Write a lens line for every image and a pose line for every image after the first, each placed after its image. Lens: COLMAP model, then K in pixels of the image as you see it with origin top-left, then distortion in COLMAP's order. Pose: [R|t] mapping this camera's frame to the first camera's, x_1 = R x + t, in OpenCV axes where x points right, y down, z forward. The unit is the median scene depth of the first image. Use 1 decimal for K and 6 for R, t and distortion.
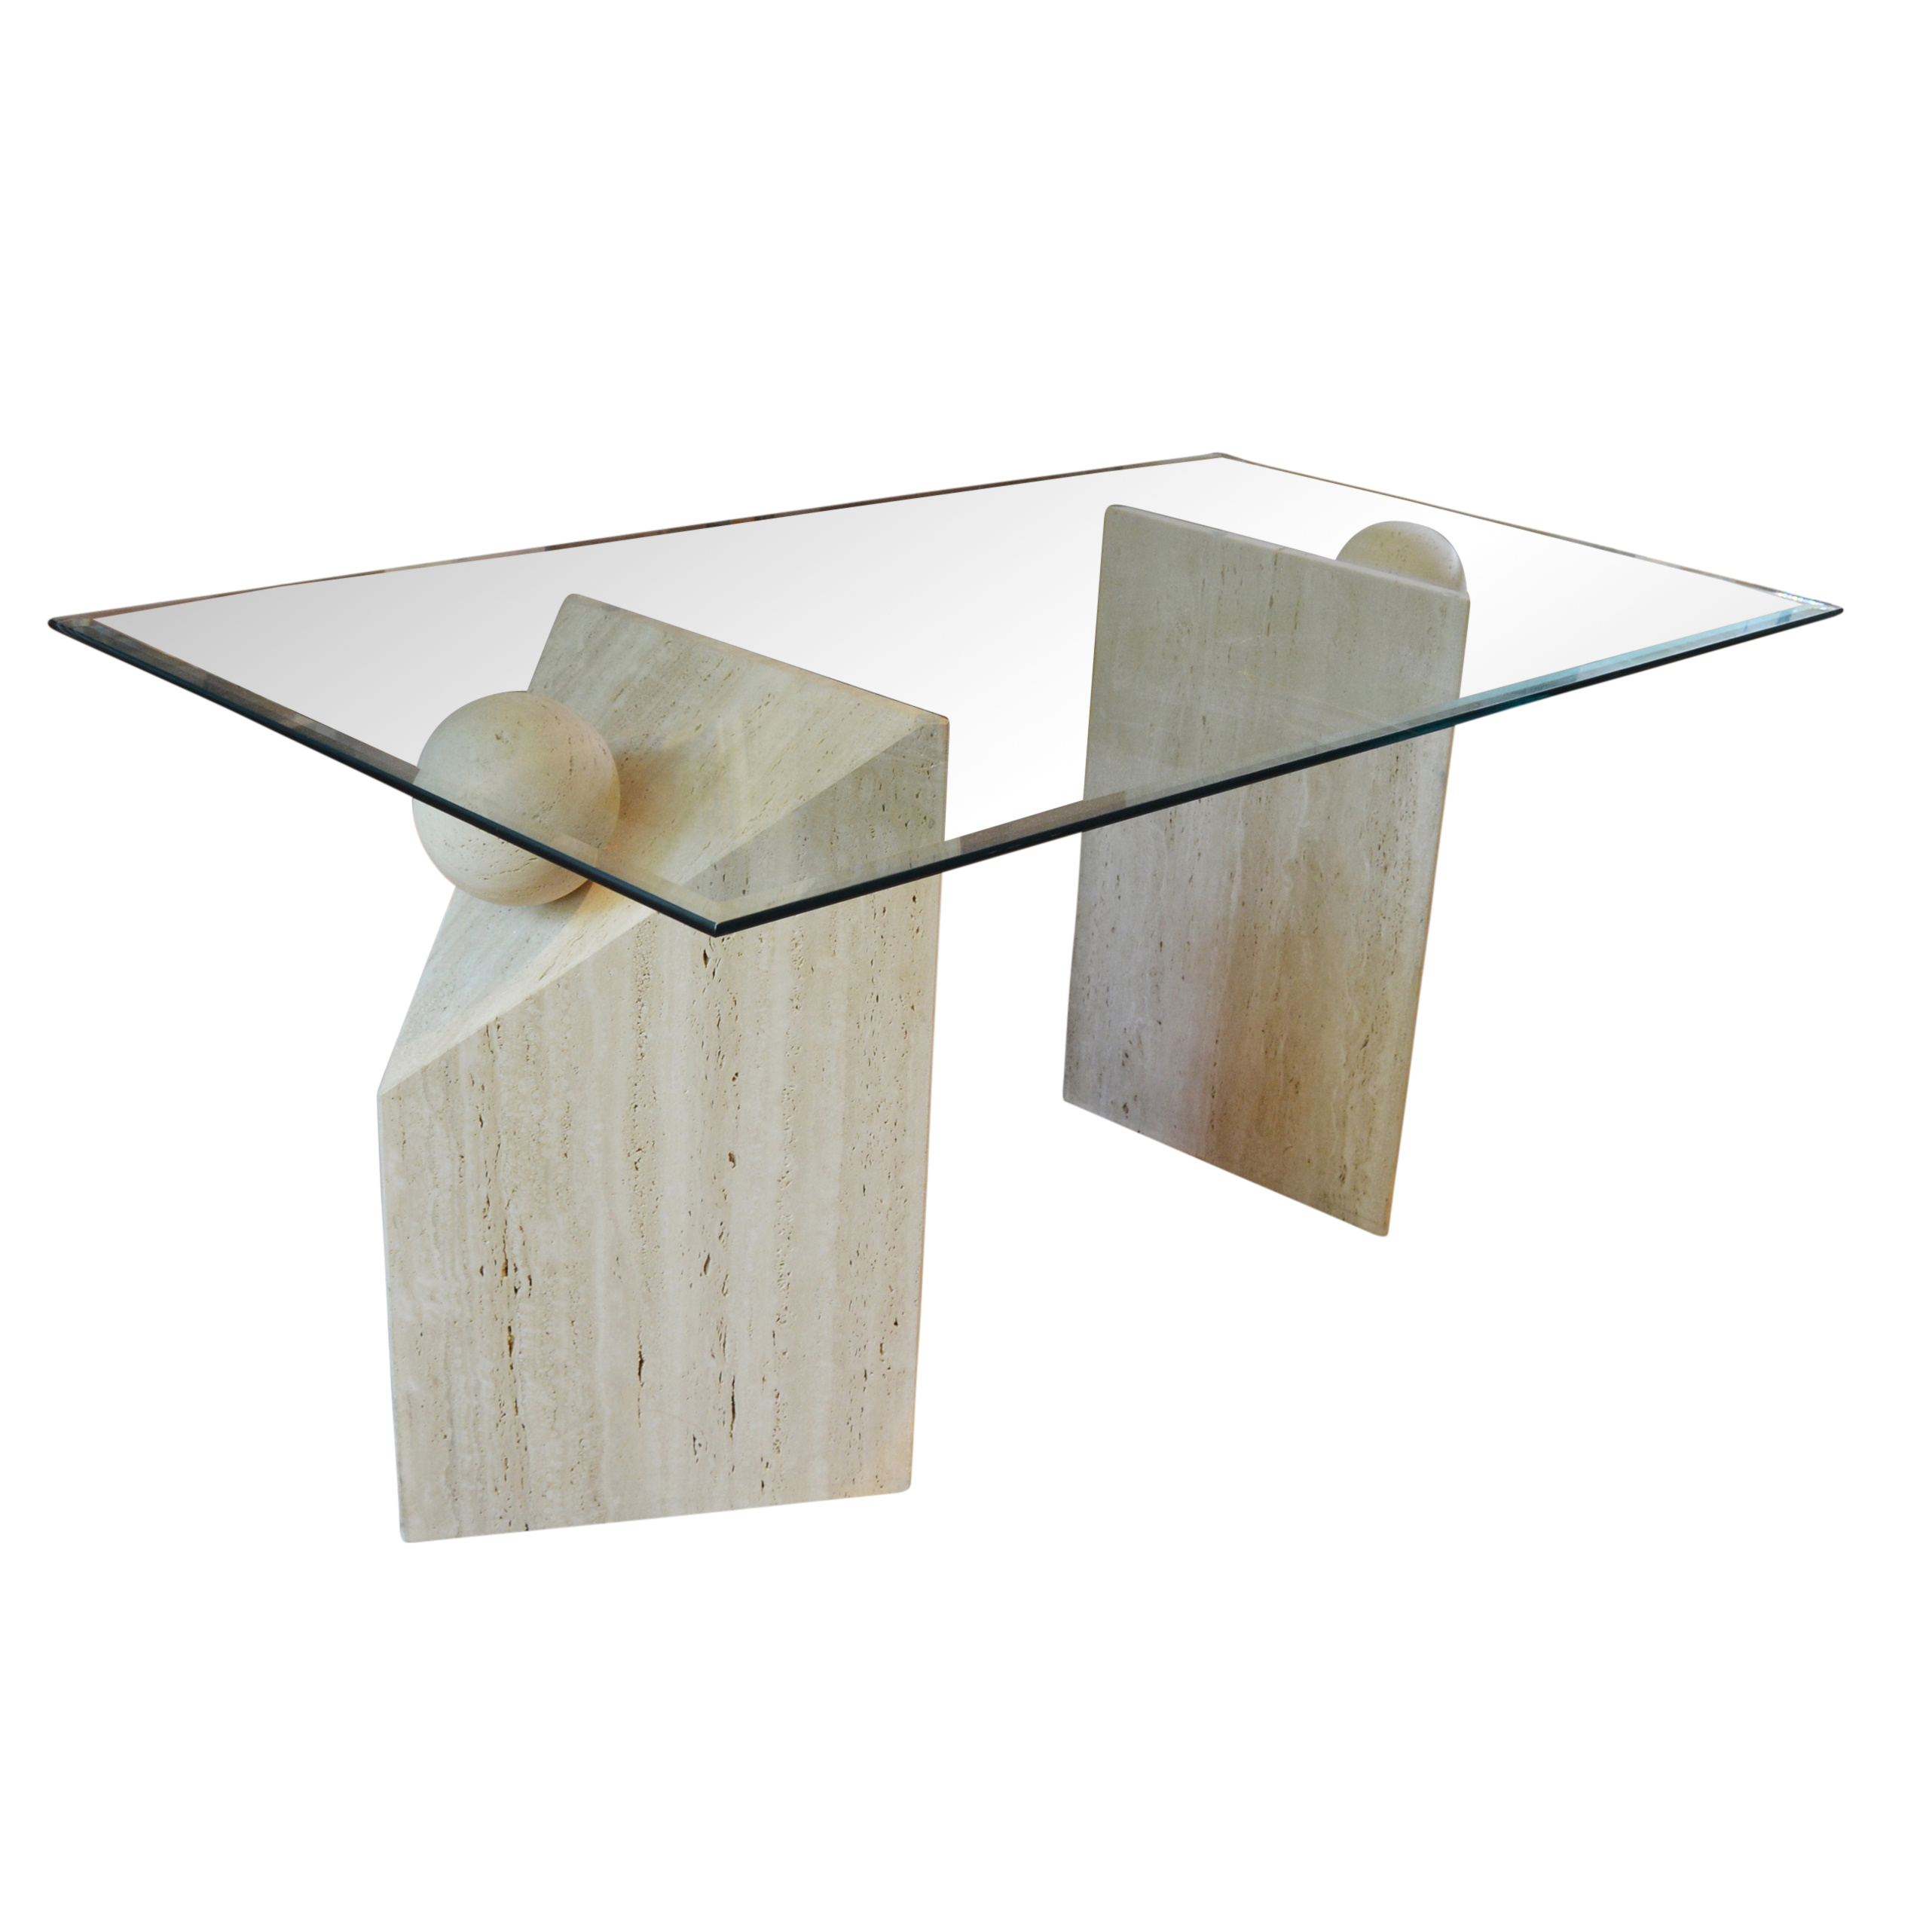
lens RADIAL K [[2546.8, 0, 1152.0], [0, 2546.8, 992.6], [0, 0, 1]] dist [-0.087222, 0.000000]
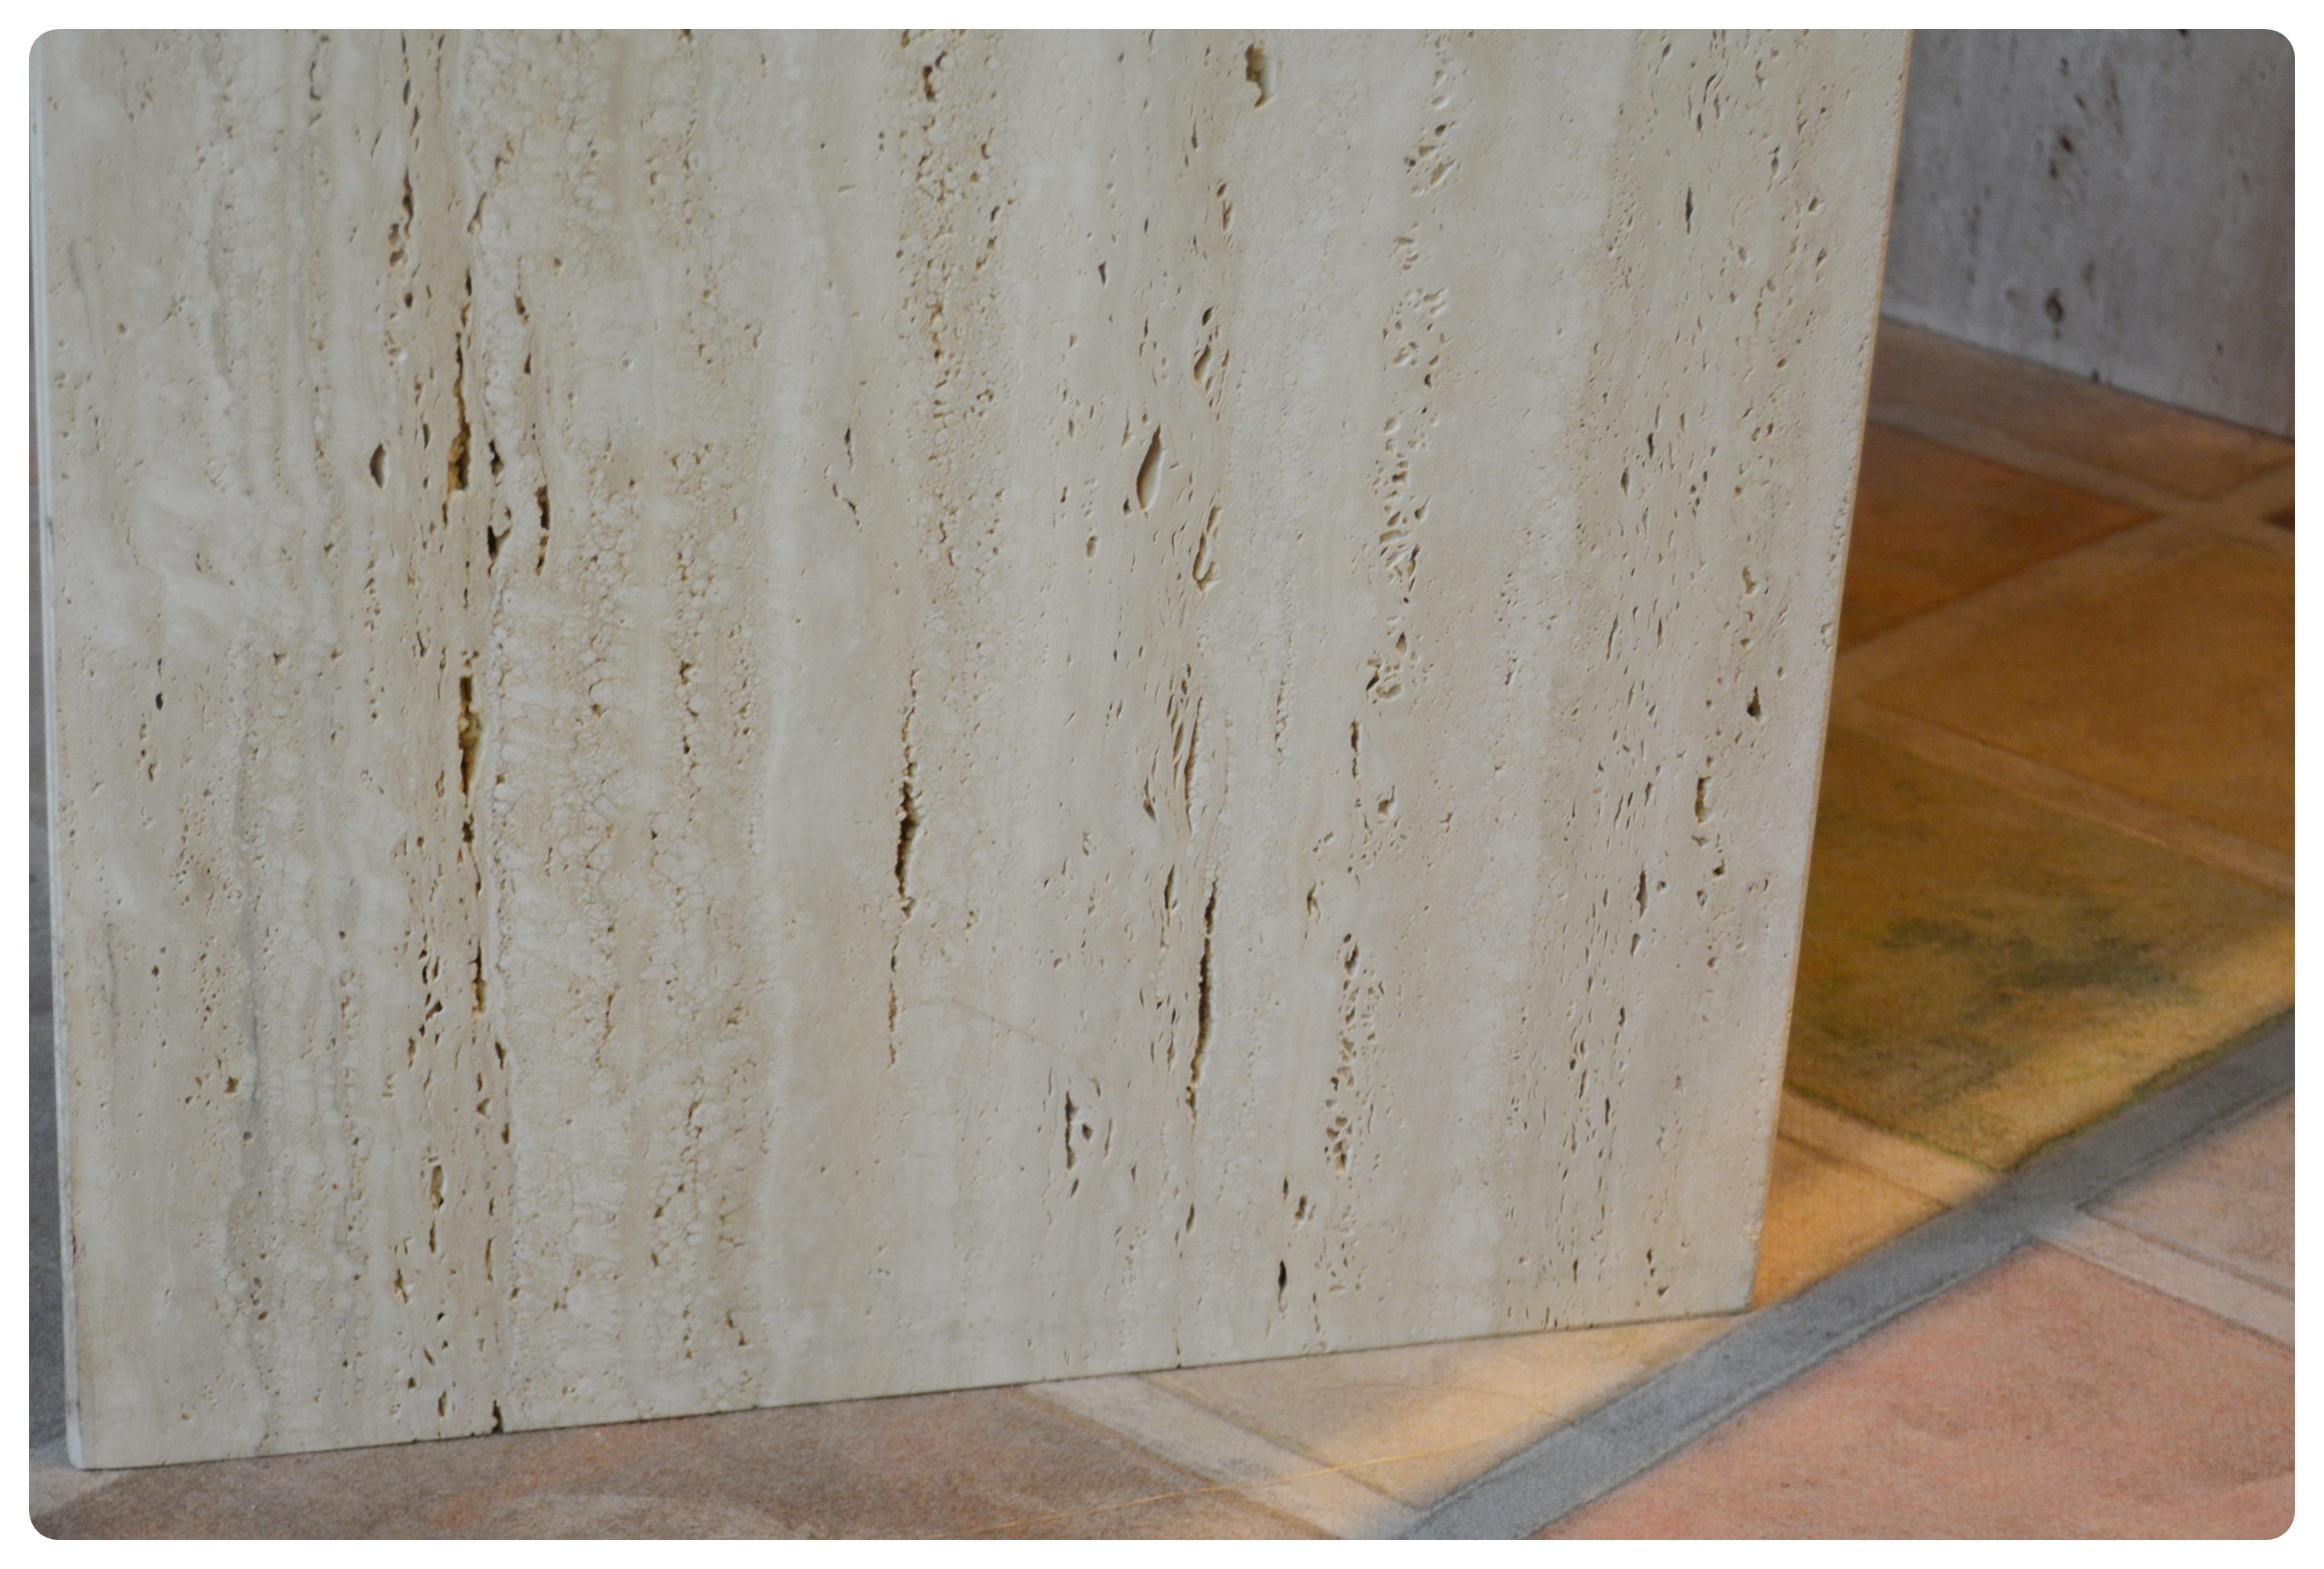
lens RADIAL K [[5450.9, 0, 1166.9], [0, 5450.9, 835.2], [0, 0, 1]] dist [-0.015117, 0.000000]
pose [[0.999775, -0.009531, -0.018963, -0.163063], [0.010117, 0.999466, 0.031059, 0.130061], [0.018656, -0.031244, 0.999338, 0.389876]]
